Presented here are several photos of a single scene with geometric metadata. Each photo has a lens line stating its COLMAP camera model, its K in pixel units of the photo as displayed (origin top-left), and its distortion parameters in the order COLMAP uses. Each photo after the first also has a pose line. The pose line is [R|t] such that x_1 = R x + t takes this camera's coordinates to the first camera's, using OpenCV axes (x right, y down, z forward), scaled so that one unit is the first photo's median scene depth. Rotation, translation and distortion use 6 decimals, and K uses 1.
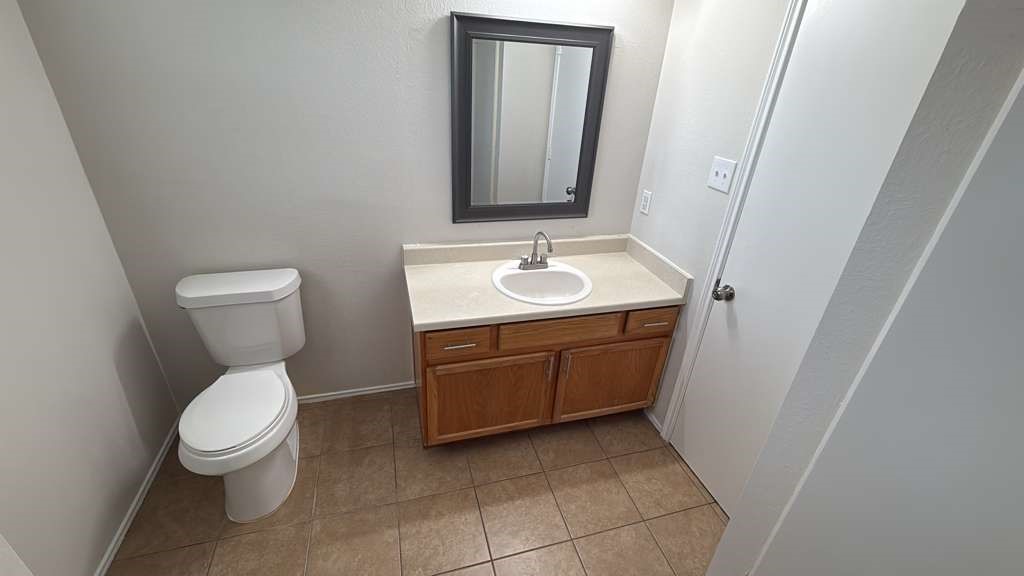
lens RADIAL K [[430.1, 0, 512.8], [0, 430.1, 285.6], [0, 0, 1]] dist [-0.000282, -0.000154]
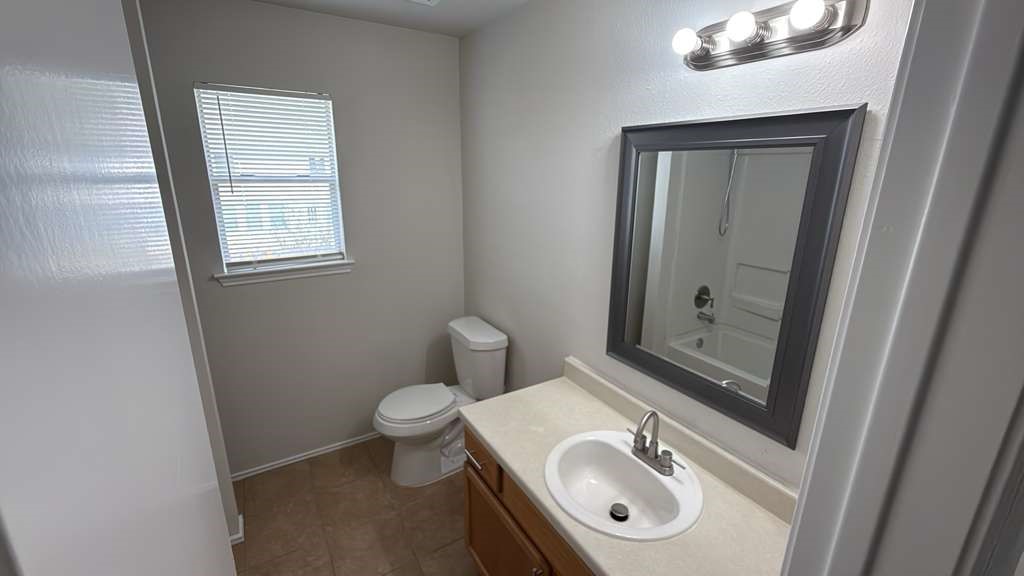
lens RADIAL K [[430.1, 0, 512.8], [0, 430.1, 285.6], [0, 0, 1]] dist [-0.000282, -0.000154]
pose [[0.264328, 0.201026, -0.943249, 0.638667], [-0.441457, 0.894778, 0.066986, -0.265751], [0.857465, 0.398698, 0.325260, 0.571167]]
